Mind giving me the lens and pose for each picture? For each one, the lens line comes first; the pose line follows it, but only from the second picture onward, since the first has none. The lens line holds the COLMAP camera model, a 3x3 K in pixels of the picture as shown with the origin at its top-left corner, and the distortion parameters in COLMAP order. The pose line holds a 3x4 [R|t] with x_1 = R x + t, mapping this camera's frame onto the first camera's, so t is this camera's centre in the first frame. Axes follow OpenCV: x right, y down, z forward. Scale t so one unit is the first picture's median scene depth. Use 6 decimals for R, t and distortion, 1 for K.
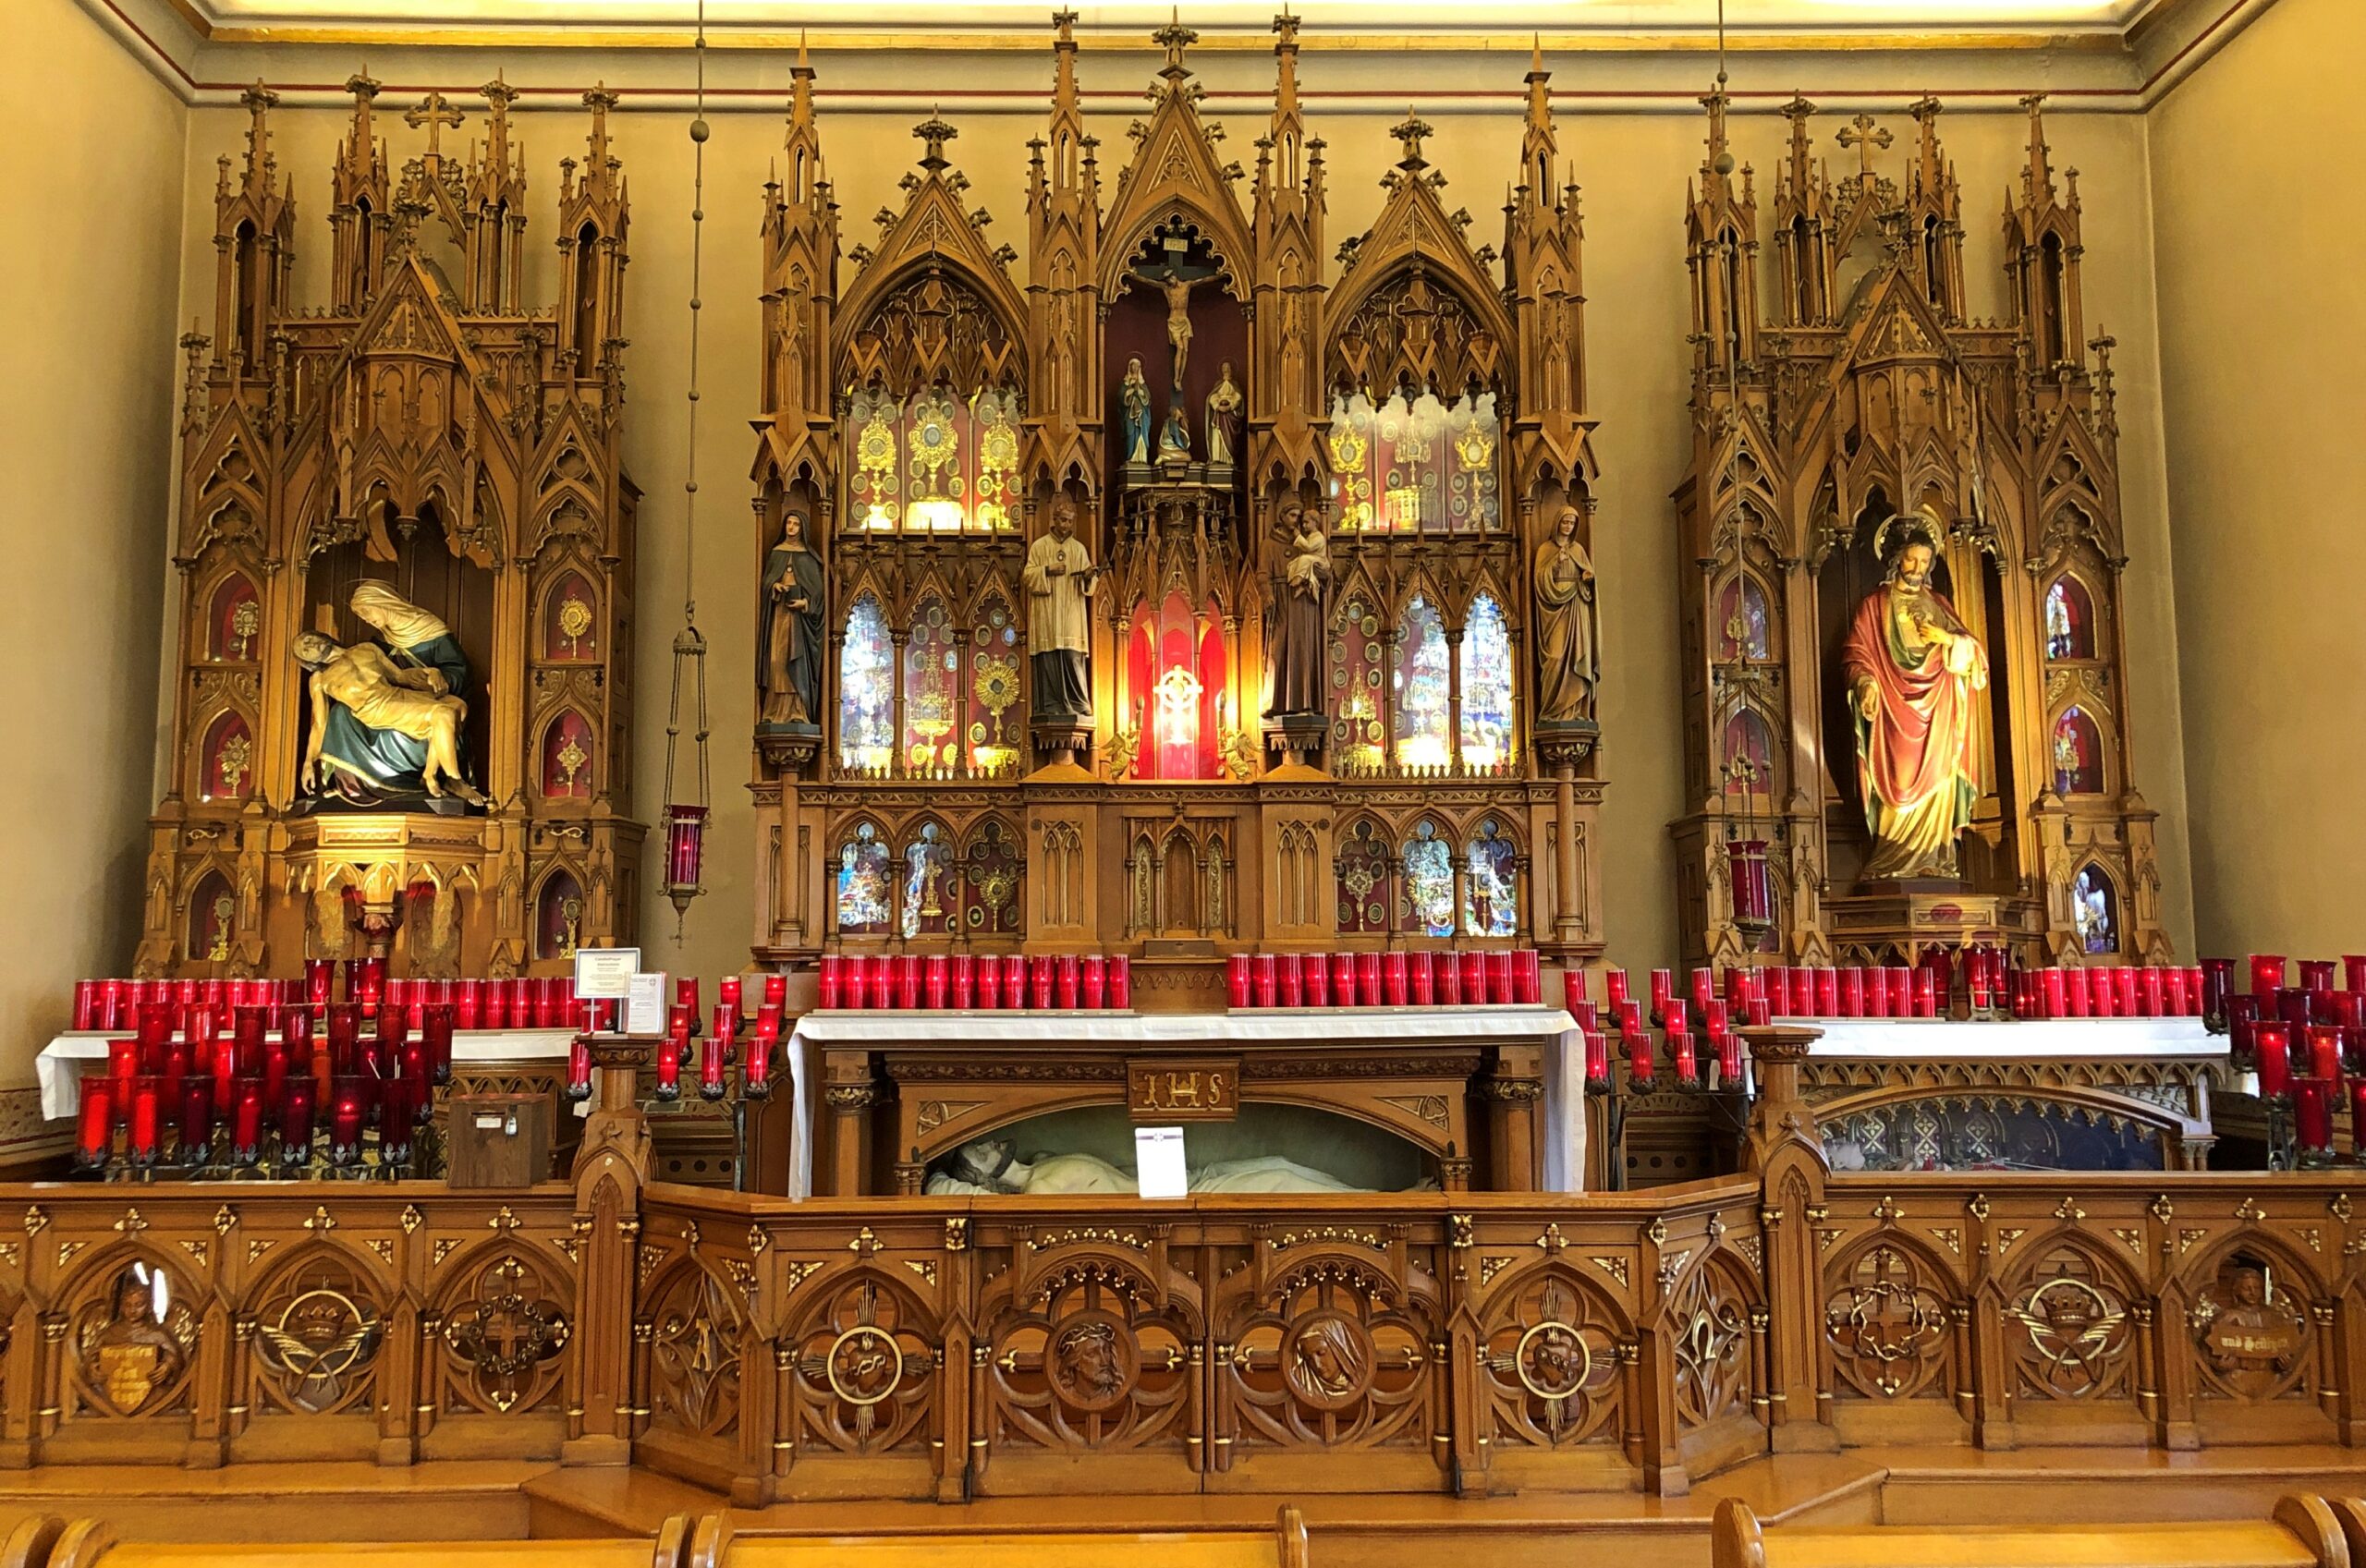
lens RADIAL K [[1898.2, 0, 1183.0], [0, 1898.2, 784.0], [0, 0, 1]] dist [-0.004661, -0.001288]
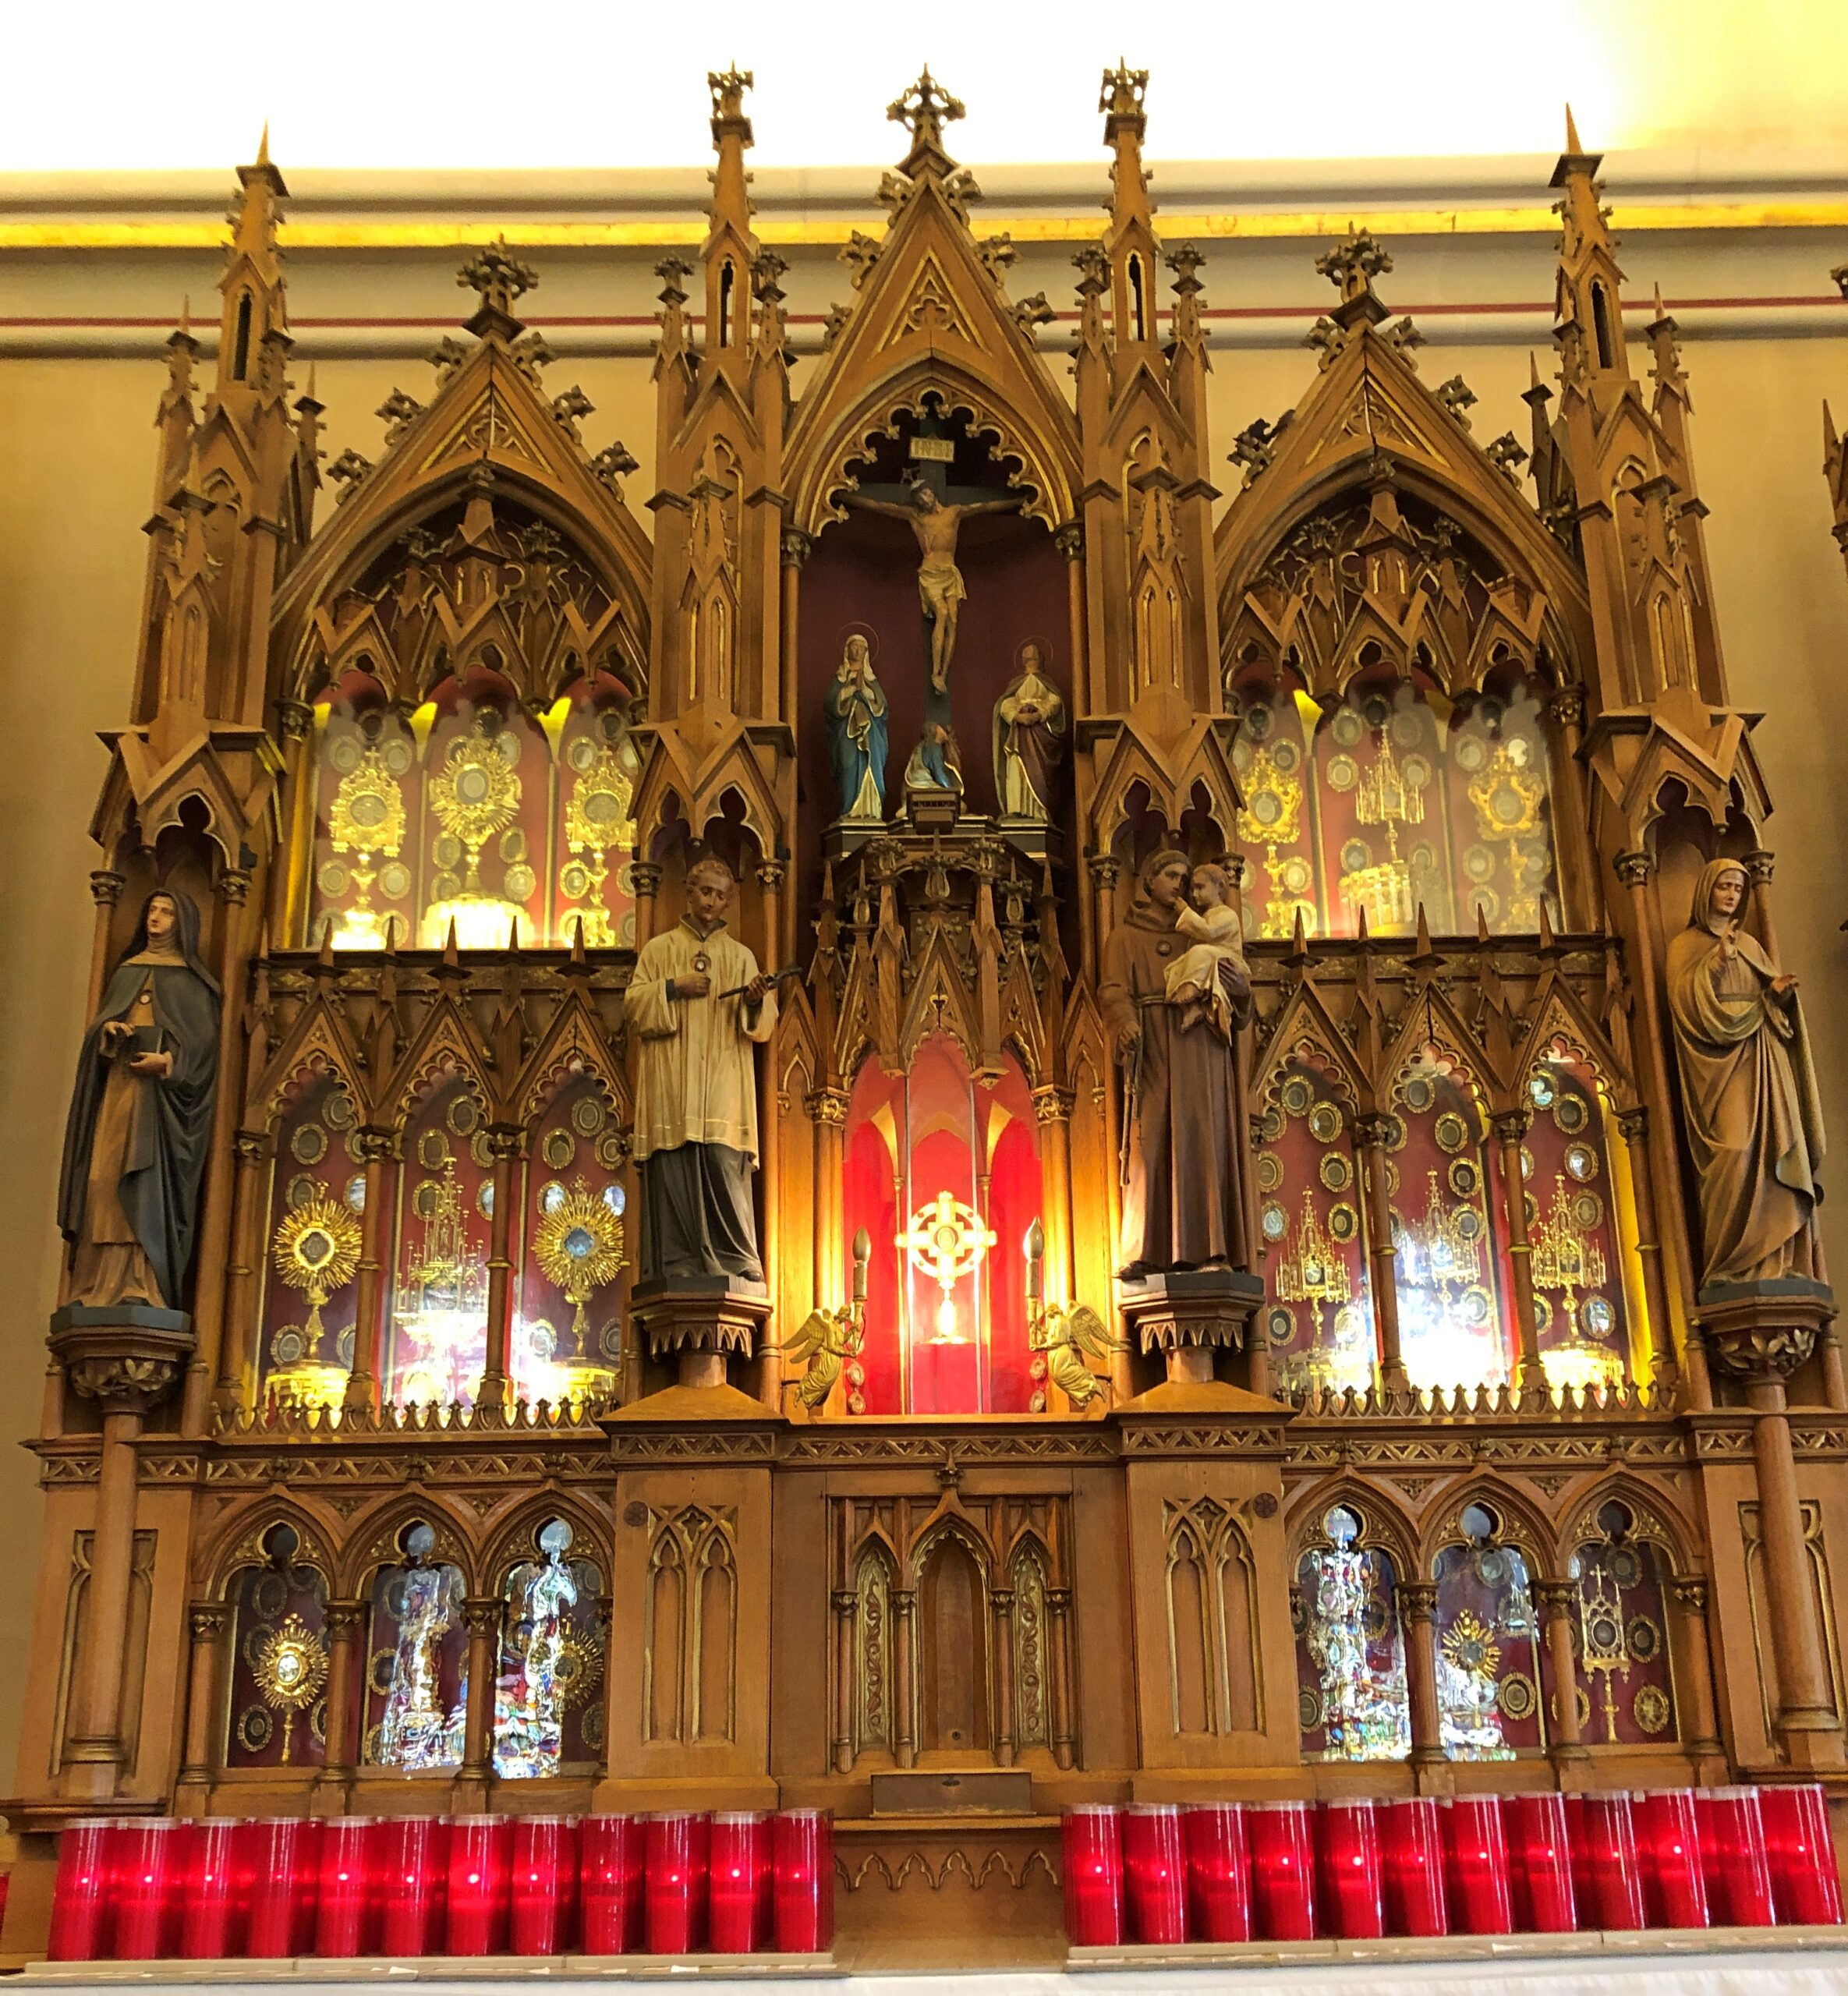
lens RADIAL K [[2119.7, 0, 940.8], [0, 2119.7, 1167.8], [0, 0, 1]] dist [0.123015, -0.459155]
pose [[0.999599, -0.018641, -0.021309, 0.008255], [0.014087, 0.980347, -0.196777, 0.040154], [0.024559, 0.196398, 0.980217, 0.464660]]
